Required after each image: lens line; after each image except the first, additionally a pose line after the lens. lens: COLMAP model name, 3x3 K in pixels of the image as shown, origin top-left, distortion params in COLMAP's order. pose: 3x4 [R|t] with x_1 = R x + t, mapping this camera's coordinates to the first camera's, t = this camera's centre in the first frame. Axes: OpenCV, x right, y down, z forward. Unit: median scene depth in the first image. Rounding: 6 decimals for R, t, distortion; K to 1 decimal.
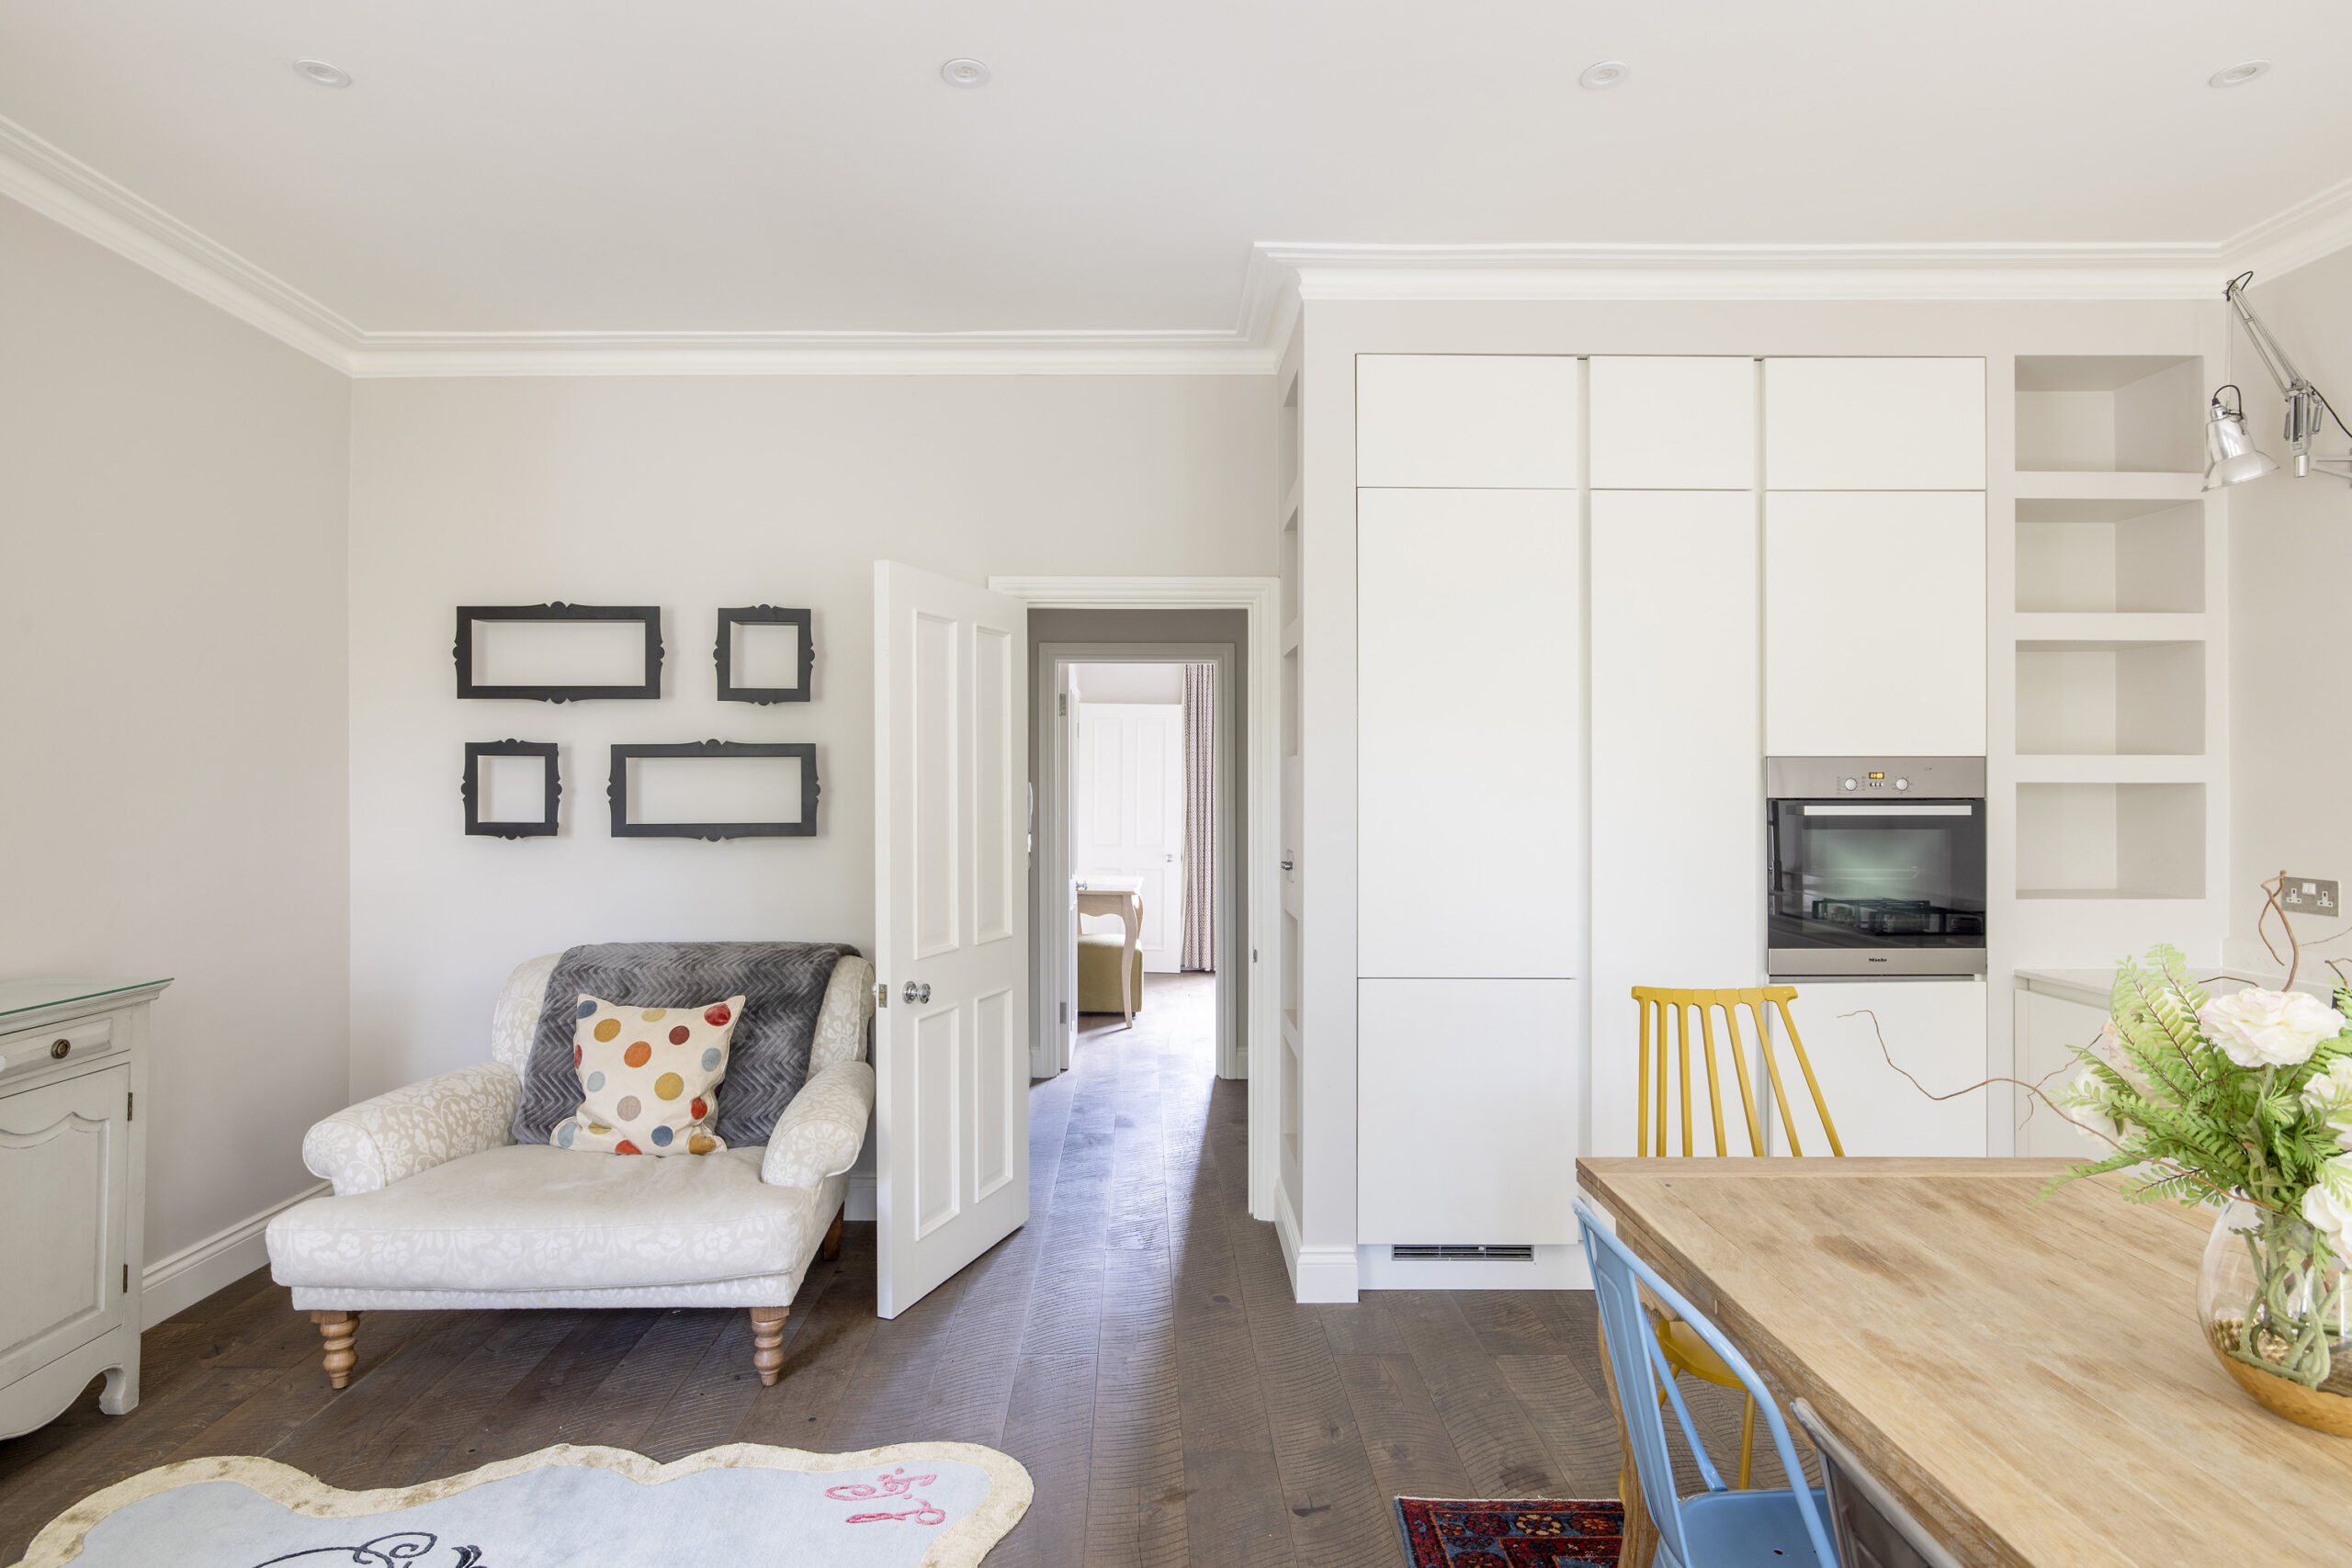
lens RADIAL K [[1211.5, 0, 1135.1], [0, 1211.5, 781.8], [0, 0, 1]] dist [-0.001710, -0.000905]
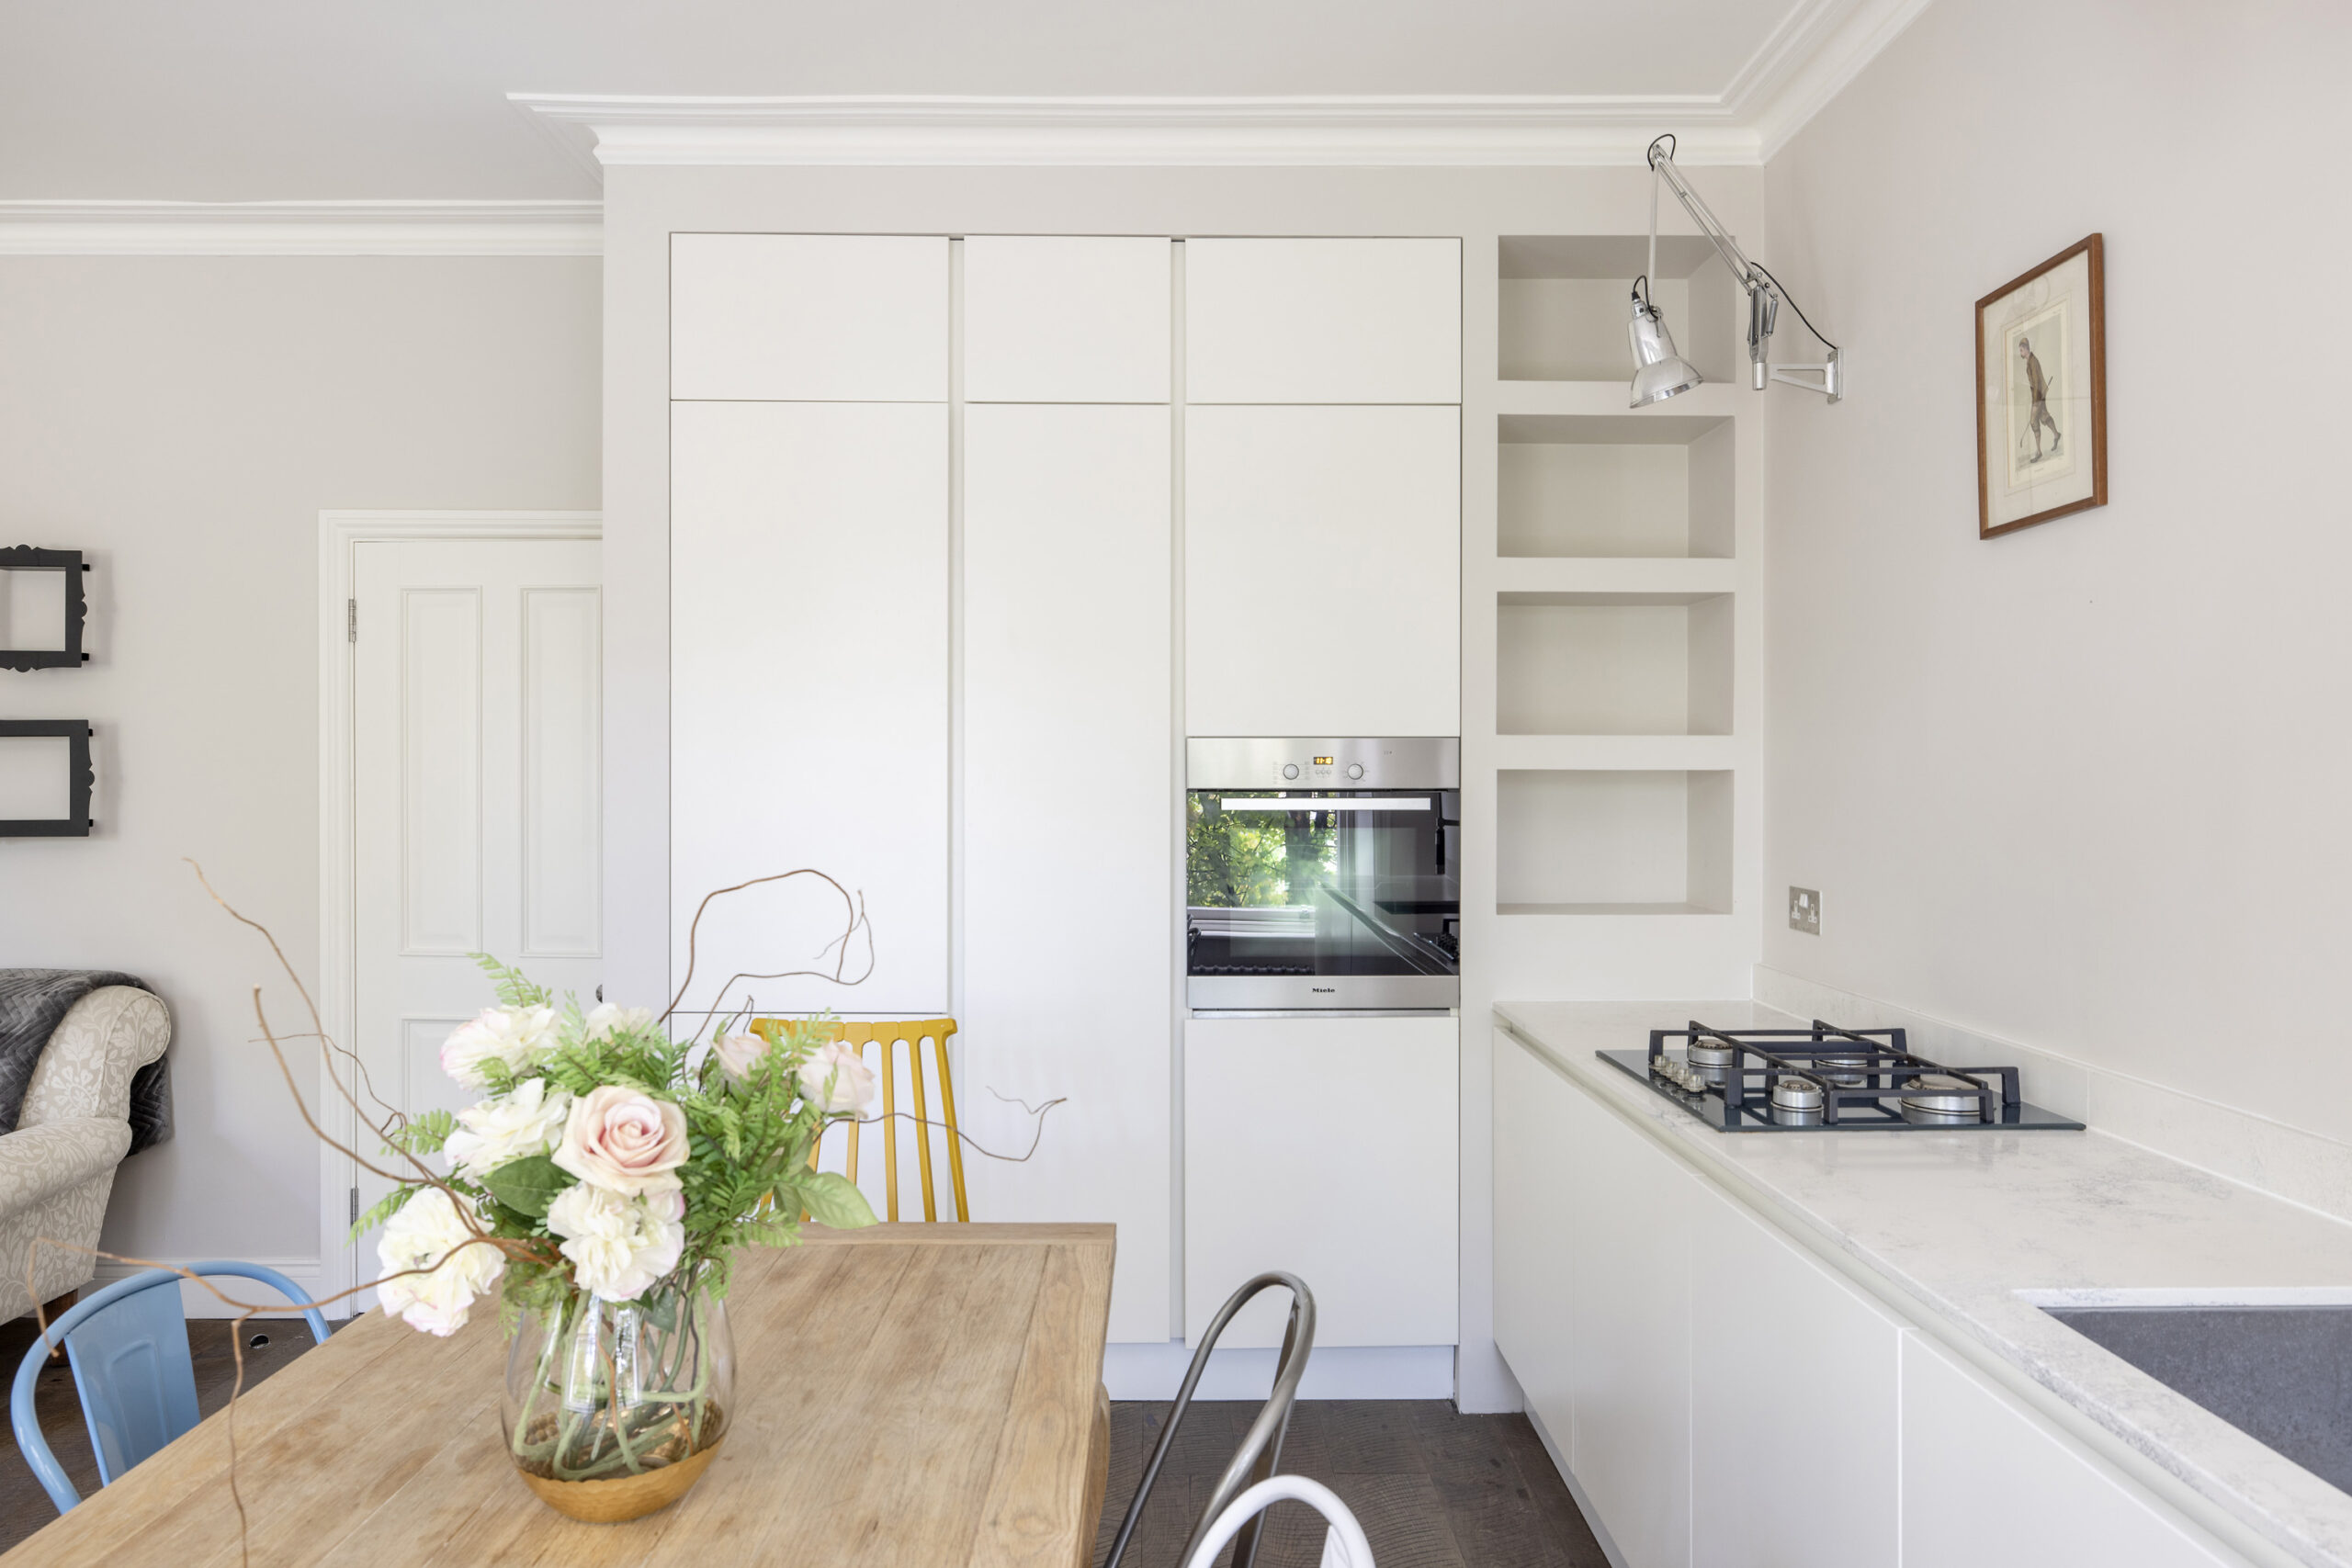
lens RADIAL K [[1579.8, 0, 1176.0], [0, 1579.8, 784.0], [0, 0, 1]] dist [-0.002107, -0.000818]
pose [[0.999987, 0.000294, 0.005113, 0.510084], [-0.000341, 0.999958, 0.009145, 0.000839], [-0.005110, -0.009146, 0.999945, -0.046820]]
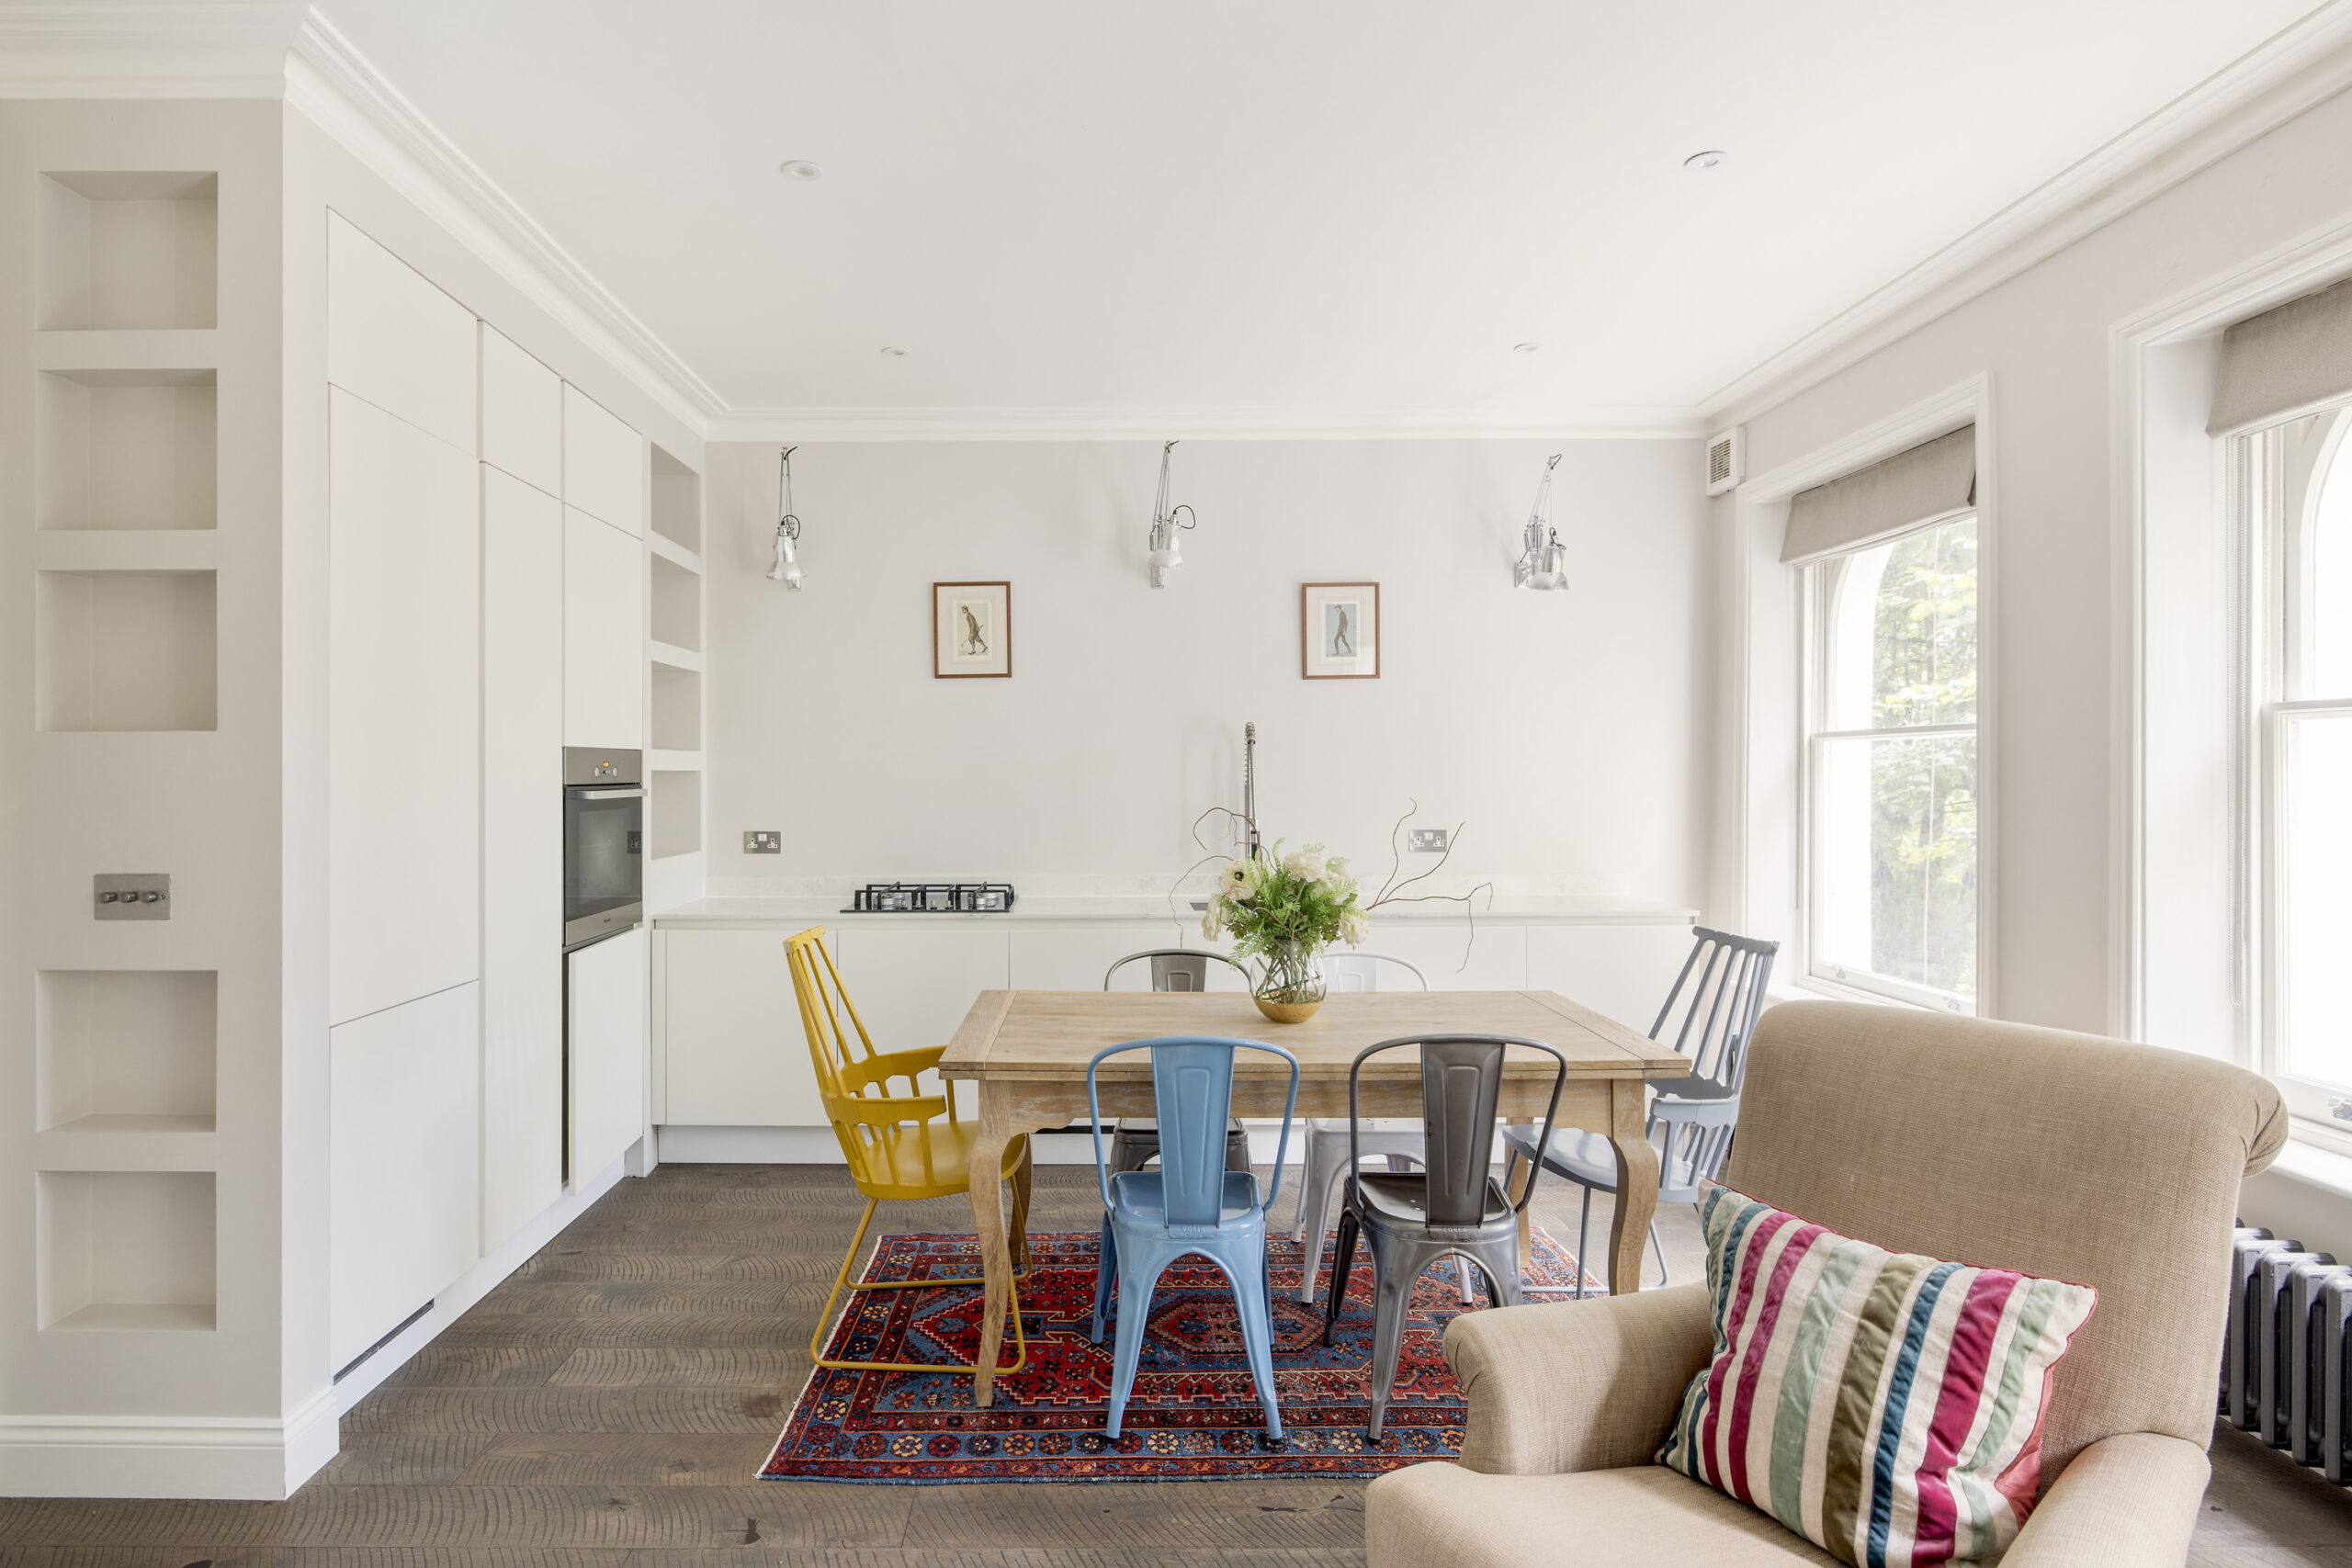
lens RADIAL K [[1211.5, 0, 1135.1], [0, 1211.5, 781.8], [0, 0, 1]] dist [-0.001710, -0.000905]
pose [[-0.027028, -0.013397, 0.999545, -0.583436], [0.003990, 0.999901, 0.013509, -0.003689], [-0.999627, 0.004354, -0.026972, 0.517457]]
